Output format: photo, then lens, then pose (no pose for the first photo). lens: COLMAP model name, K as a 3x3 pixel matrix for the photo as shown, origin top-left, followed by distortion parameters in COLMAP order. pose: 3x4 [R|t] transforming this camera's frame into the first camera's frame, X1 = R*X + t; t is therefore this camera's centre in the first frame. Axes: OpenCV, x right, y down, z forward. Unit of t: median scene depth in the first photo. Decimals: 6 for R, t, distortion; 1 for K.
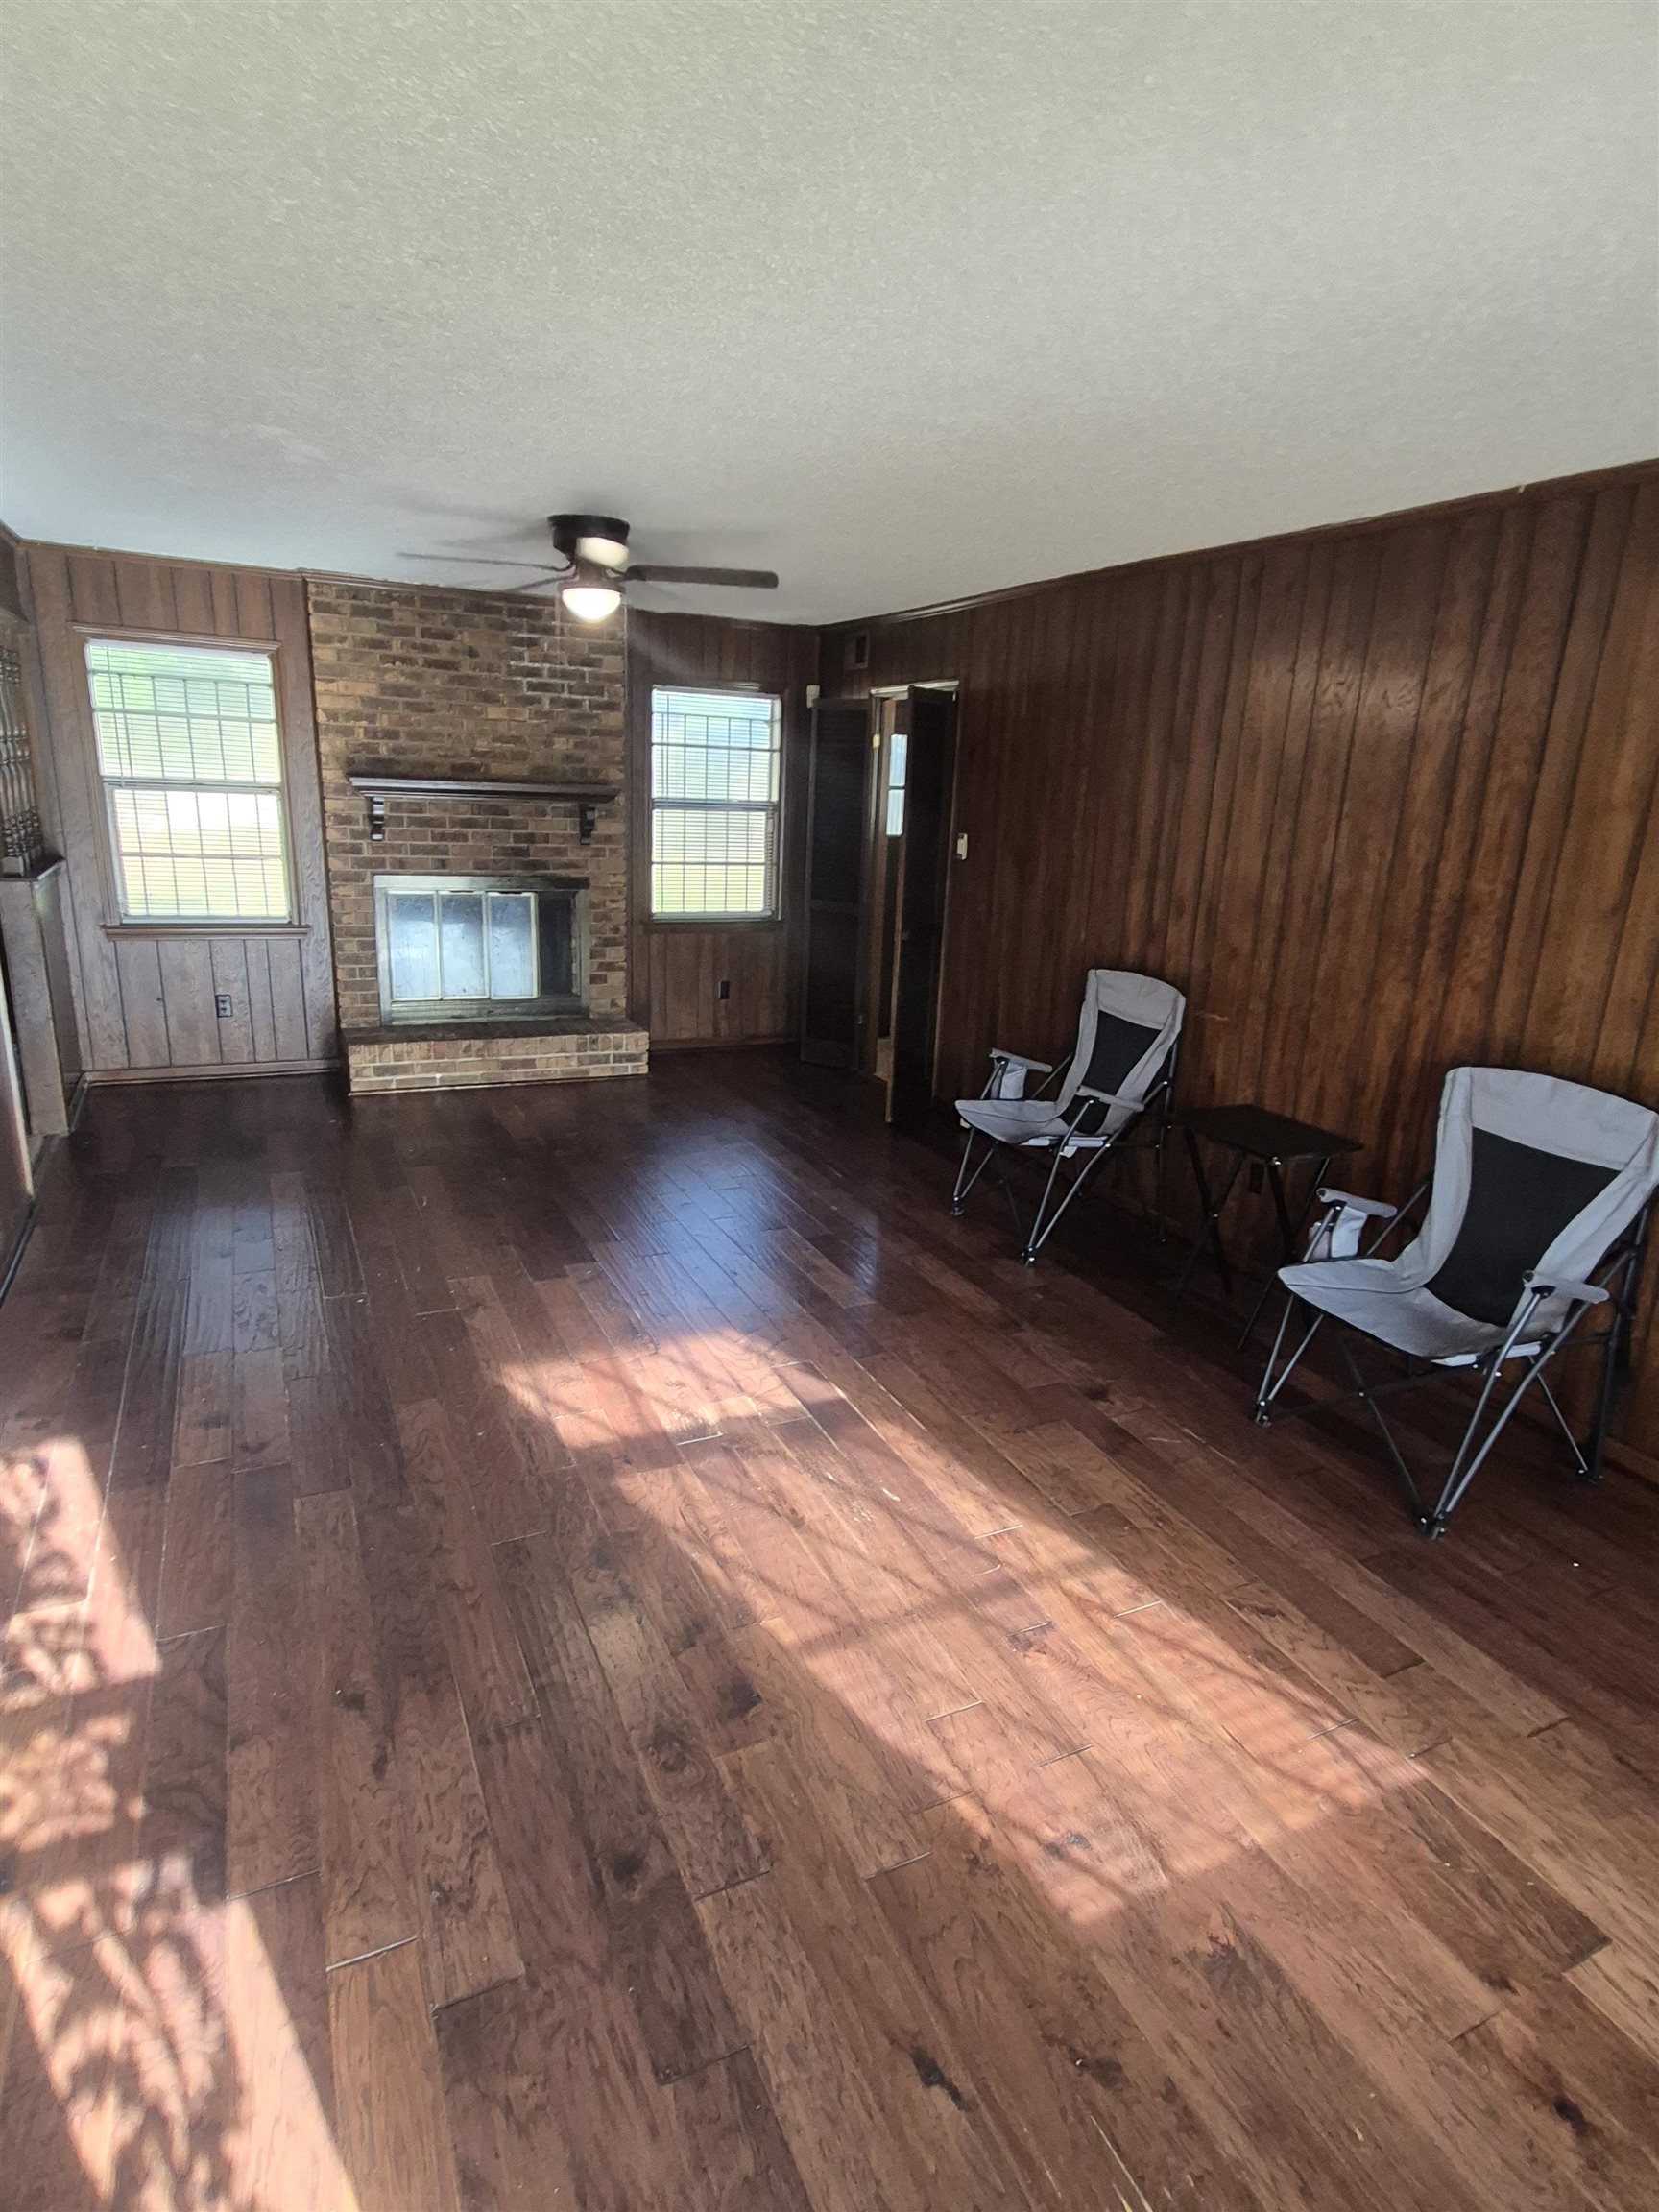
lens RADIAL K [[1210.9, 0, 827.2], [0, 1210.9, 1129.2], [0, 0, 1]] dist [0.002184, 0.001421]
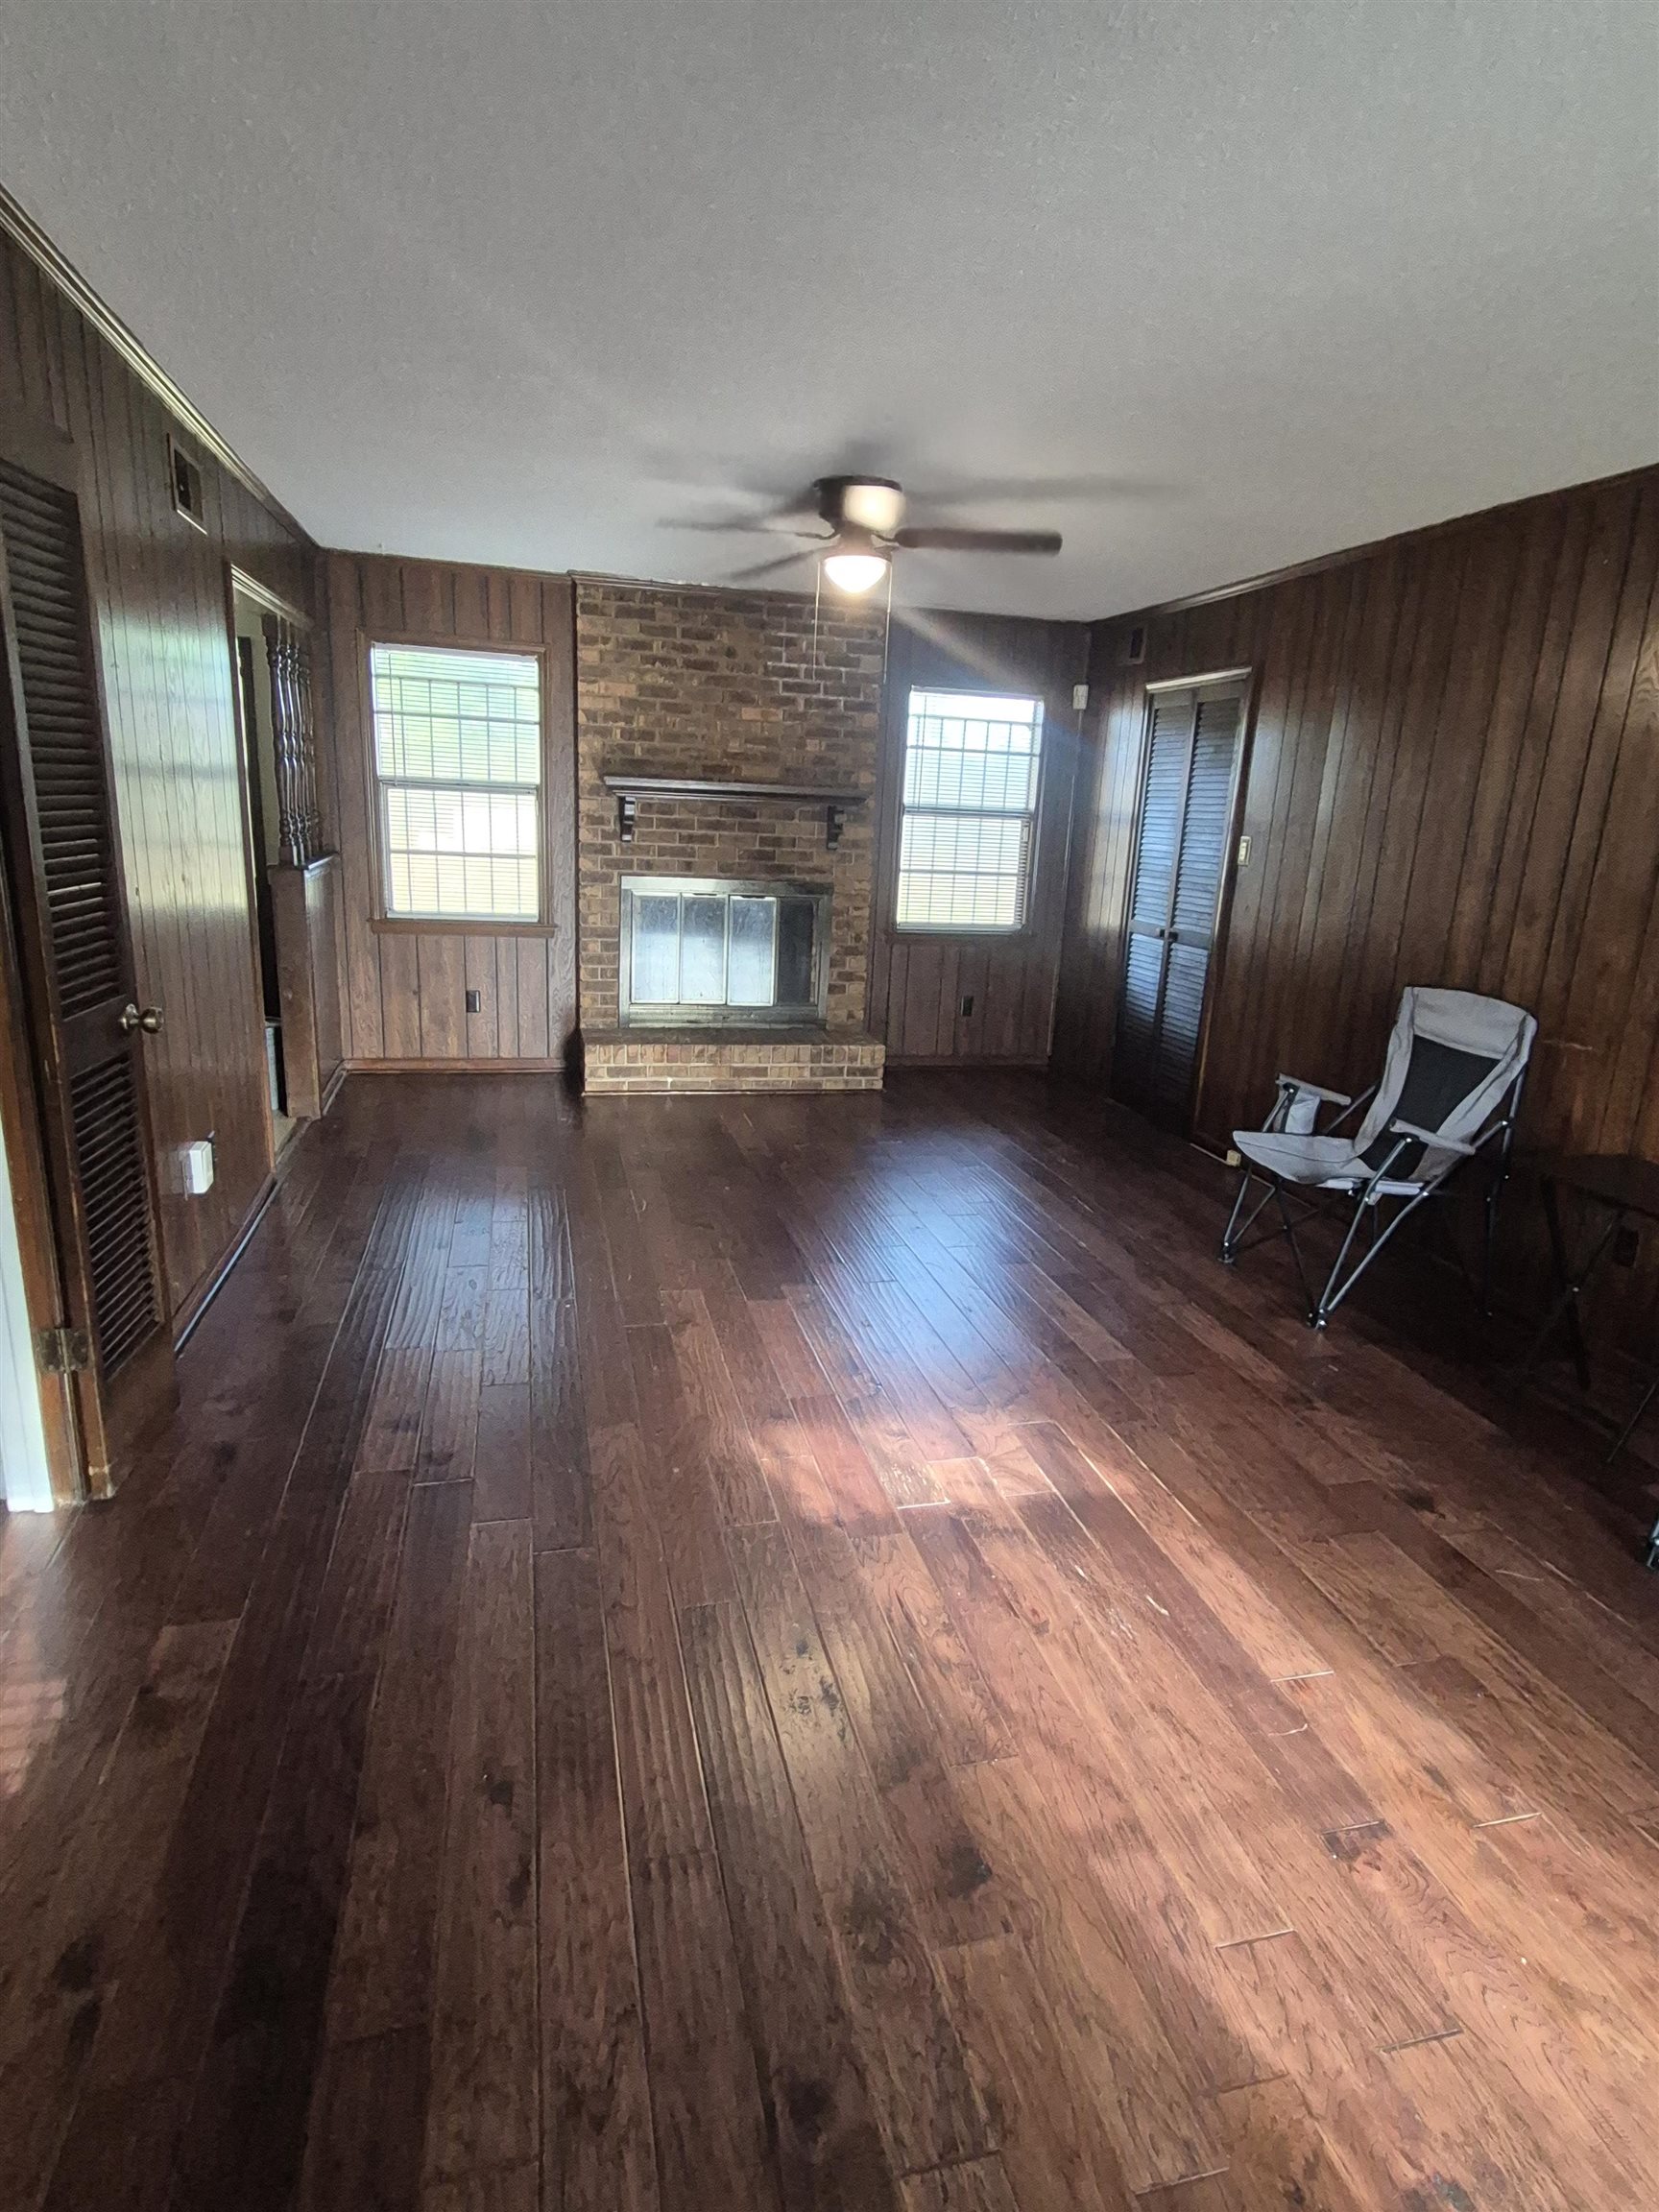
lens RADIAL K [[1204.1, 0, 825.7], [0, 1204.1, 1120.0], [0, 0, 1]] dist [0.022663, 0.000162]
pose [[0.980705, 0.054209, -0.187828, -0.019363], [-0.060150, 0.997849, -0.026072, 0.009005], [0.186010, 0.036867, 0.981856, 0.100954]]
